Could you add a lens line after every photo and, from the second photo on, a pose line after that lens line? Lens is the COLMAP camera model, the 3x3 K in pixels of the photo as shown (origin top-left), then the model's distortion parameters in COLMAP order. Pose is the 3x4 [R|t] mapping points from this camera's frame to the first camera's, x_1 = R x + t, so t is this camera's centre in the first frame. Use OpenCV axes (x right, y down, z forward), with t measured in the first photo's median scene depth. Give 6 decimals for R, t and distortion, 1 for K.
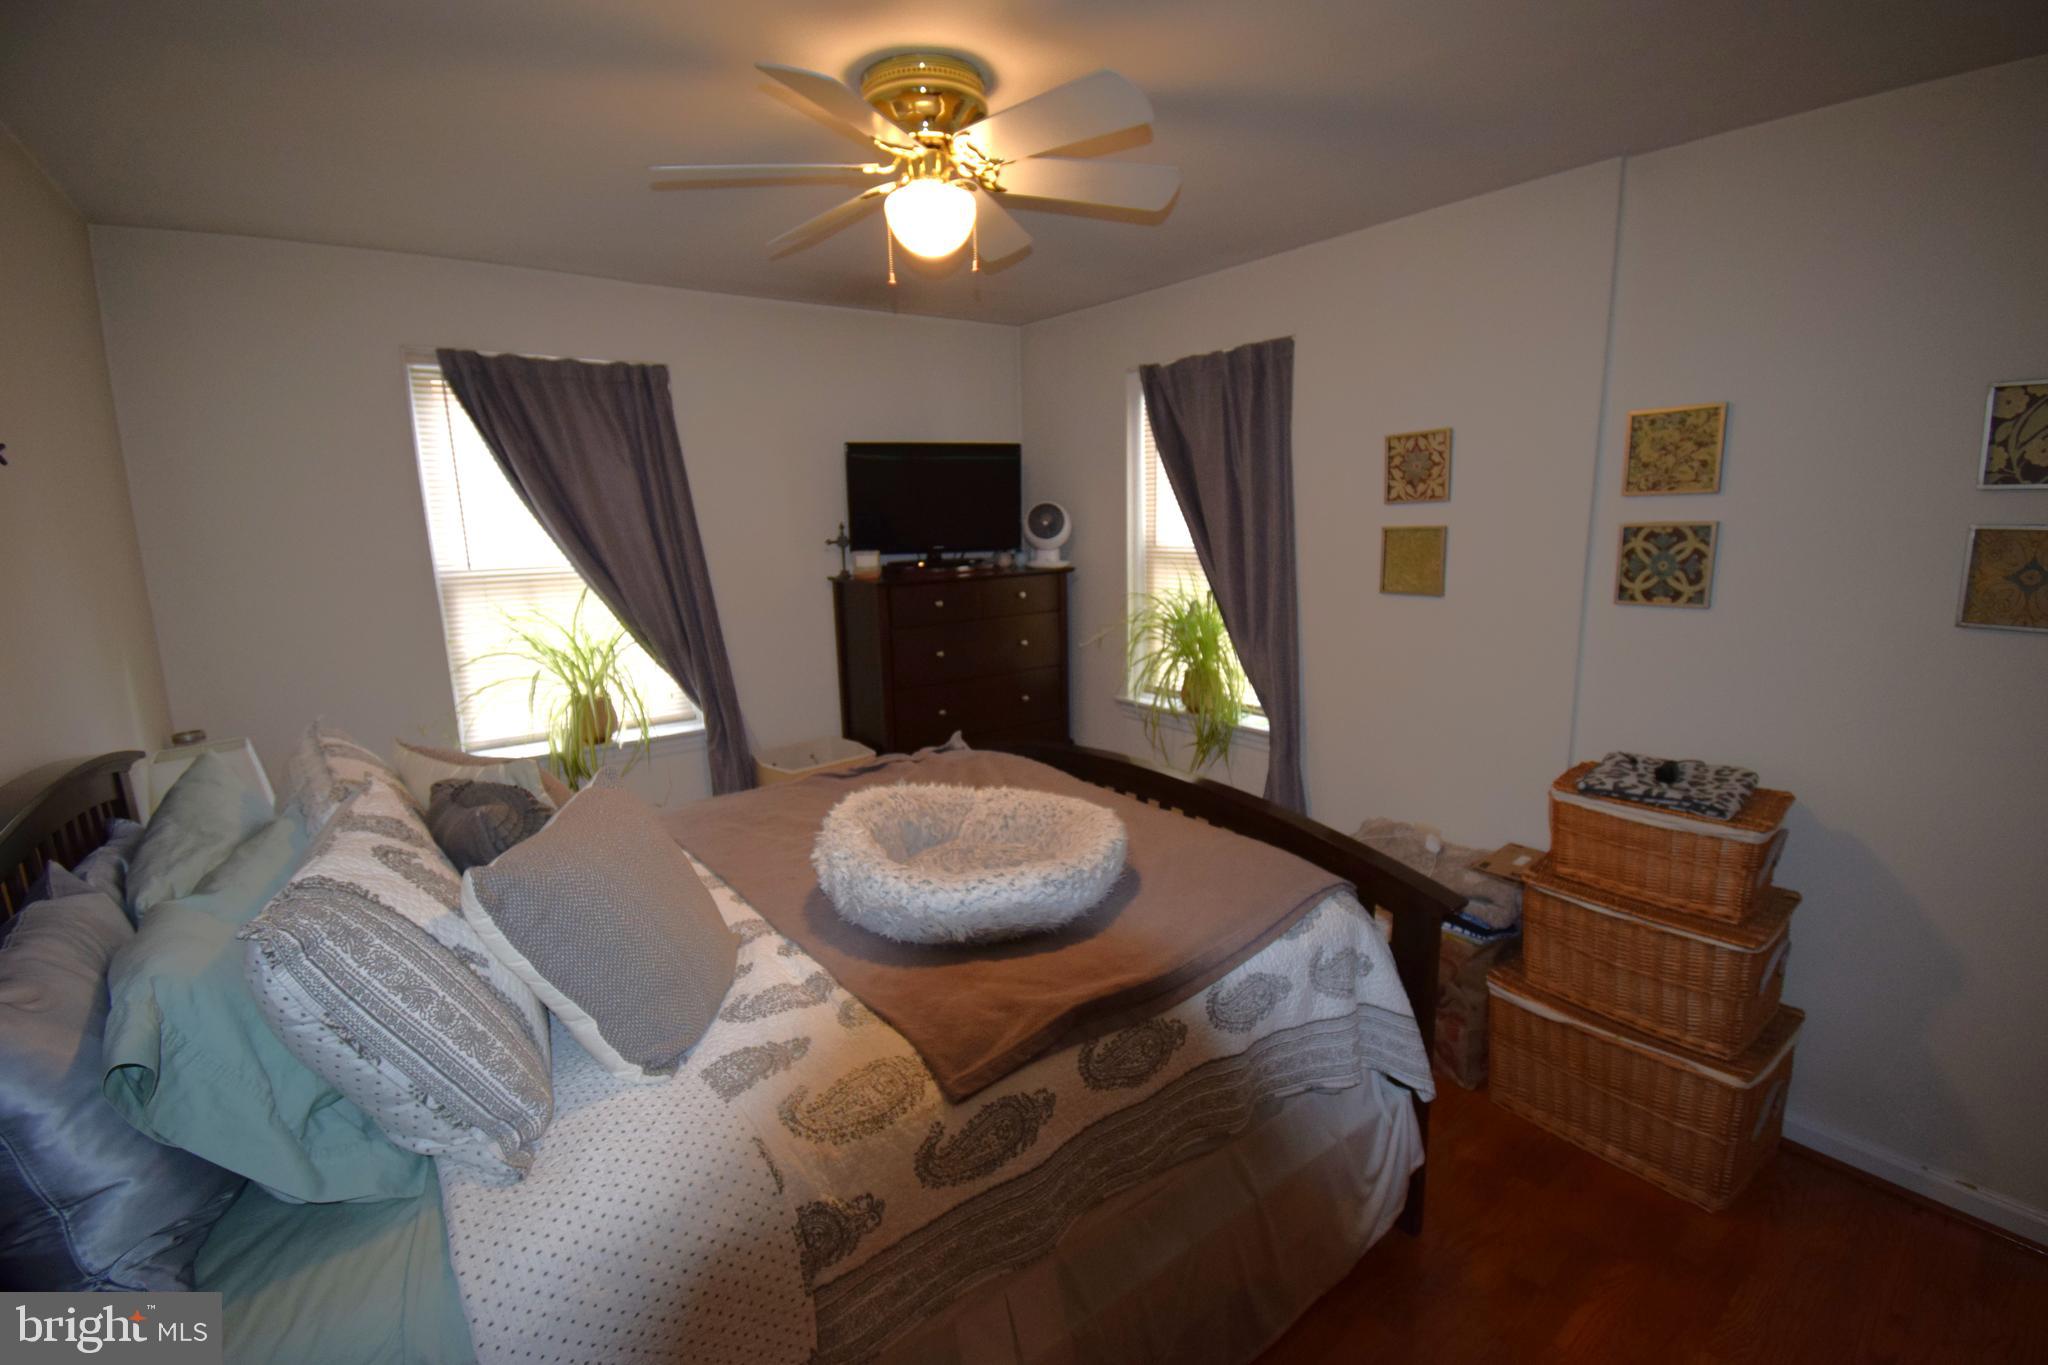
lens RADIAL K [[899.4, 0, 1024.5], [0, 899.4, 691.3], [0, 0, 1]] dist [-0.010369, -0.005092]
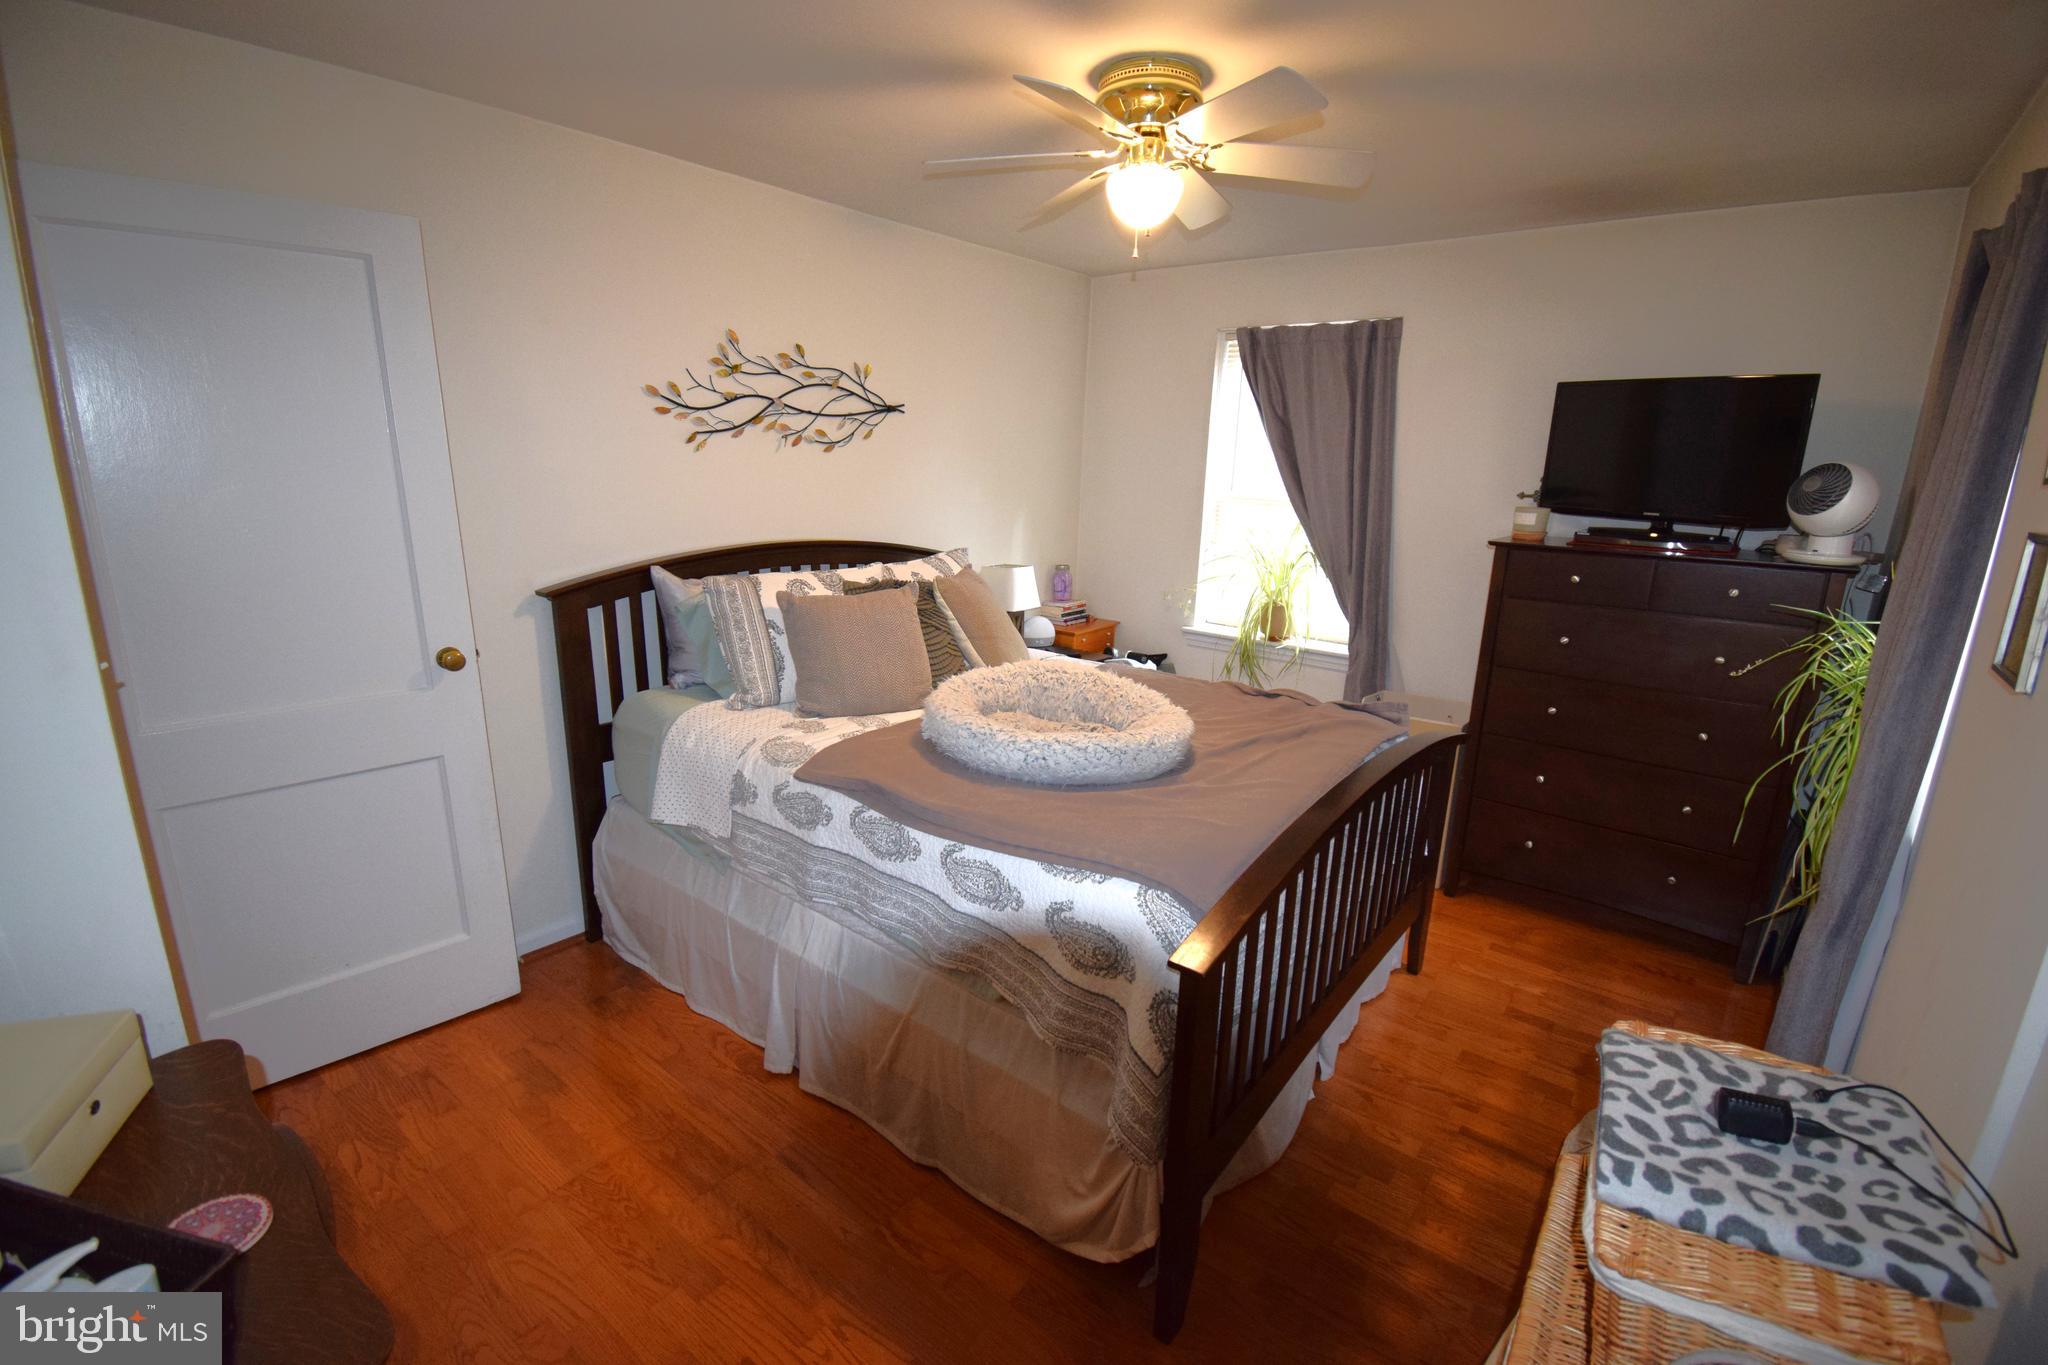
lens RADIAL K [[899.4, 0, 1028.6], [0, 899.4, 685.4], [0, 0, 1]] dist [-0.010369, -0.005092]
pose [[0.249343, 0.267880, -0.930628, 0.637606], [-0.225844, 0.950568, 0.213110, -0.075162], [0.941713, 0.157039, 0.297516, 0.342835]]
